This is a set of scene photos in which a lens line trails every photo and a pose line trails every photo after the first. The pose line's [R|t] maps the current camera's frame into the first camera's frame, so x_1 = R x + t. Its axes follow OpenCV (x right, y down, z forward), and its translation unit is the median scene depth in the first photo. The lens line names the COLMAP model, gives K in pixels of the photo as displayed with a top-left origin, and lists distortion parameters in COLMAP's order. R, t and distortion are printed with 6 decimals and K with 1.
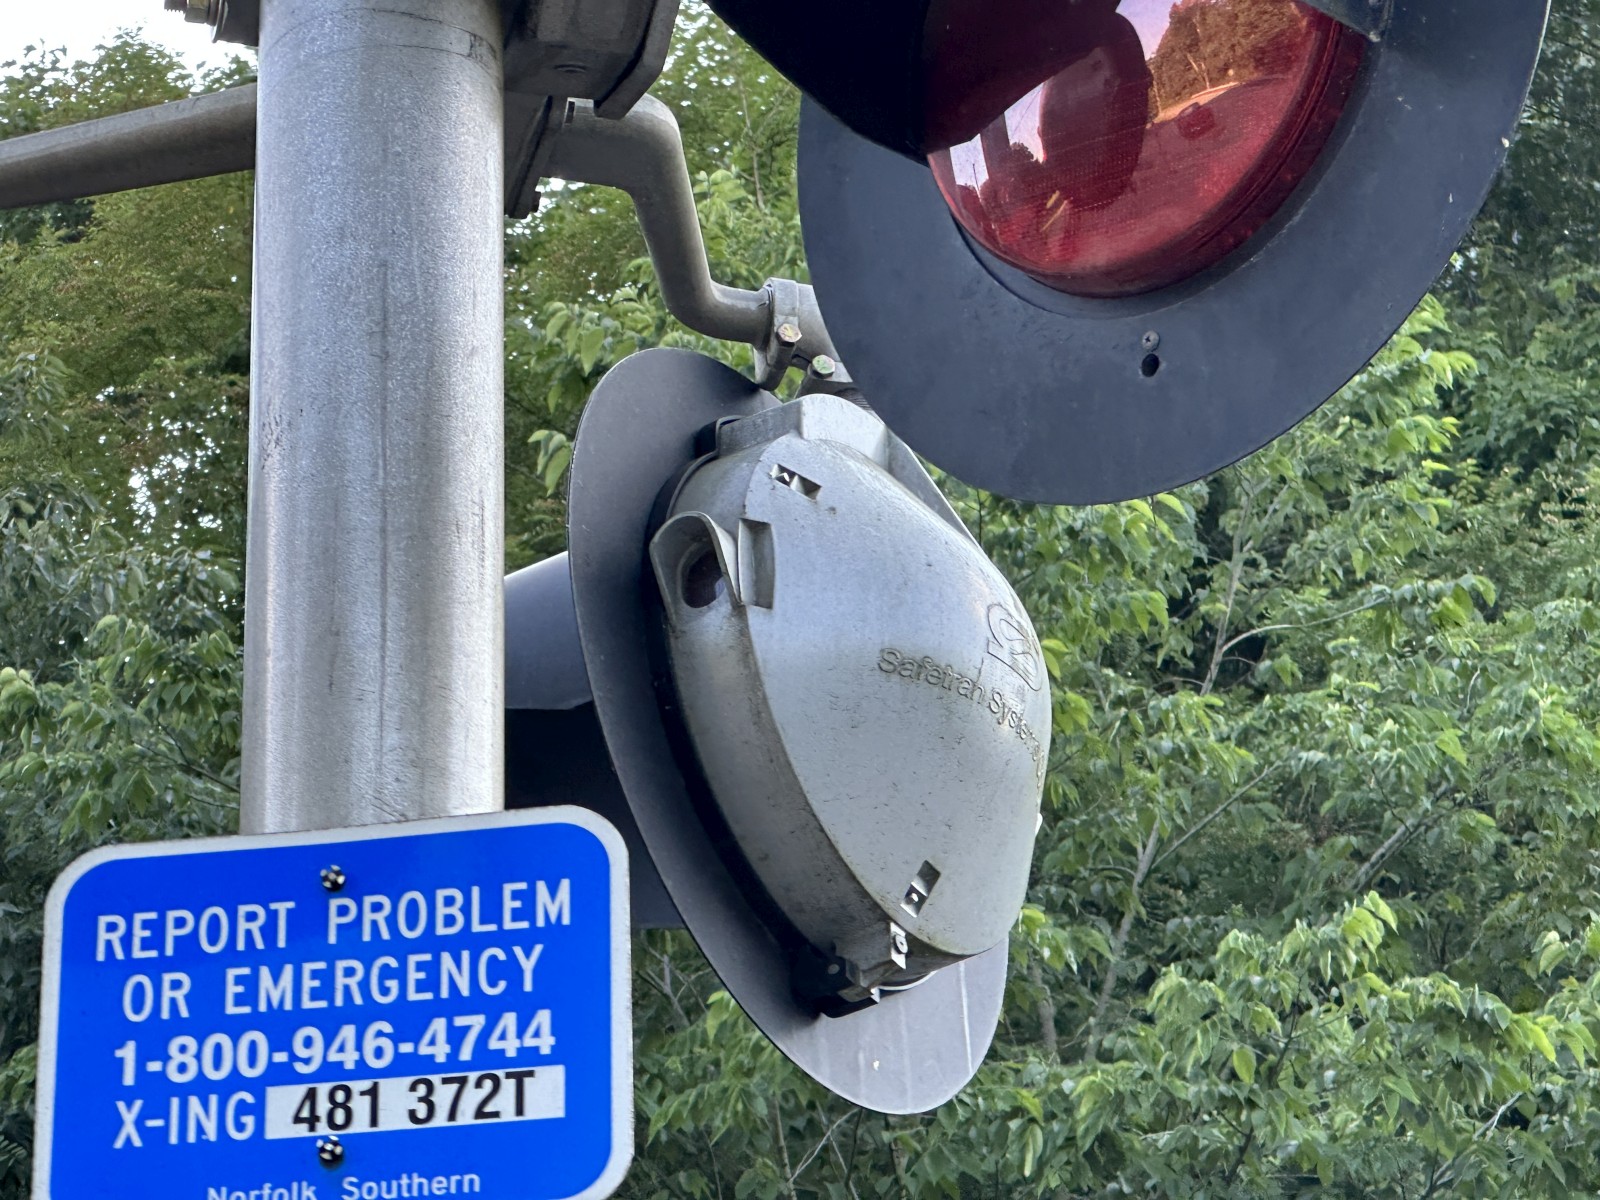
lens RADIAL K [[6200.8, 0, 796.9], [0, 6200.8, 609.1], [0, 0, 1]] dist [-0.197360, 0.000000]
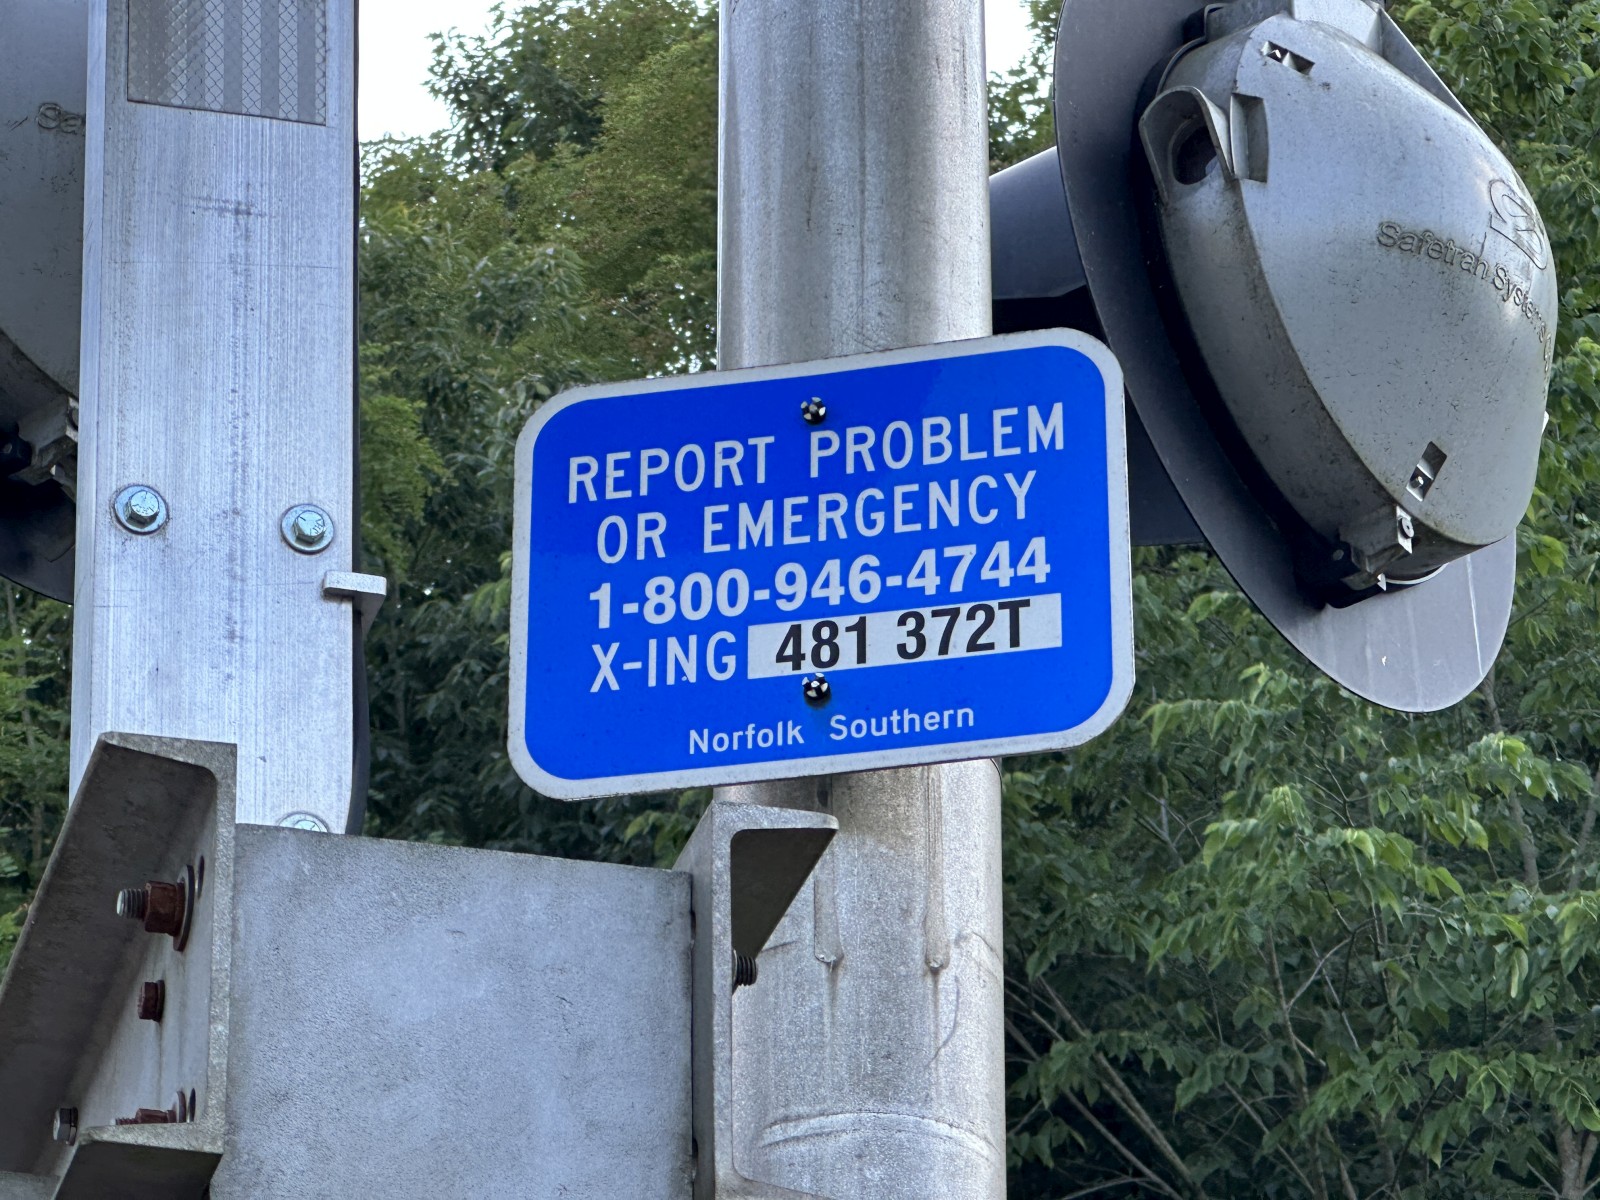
lens RADIAL K [[5830.6, 0, 801.4], [0, 5830.6, 587.9], [0, 0, 1]] dist [-0.168337, 0.000000]
pose [[0.996416, -0.020832, -0.081978, -0.003787], [0.021737, 0.999712, 0.010163, 0.061545], [0.081743, -0.011909, 0.996582, 0.104113]]
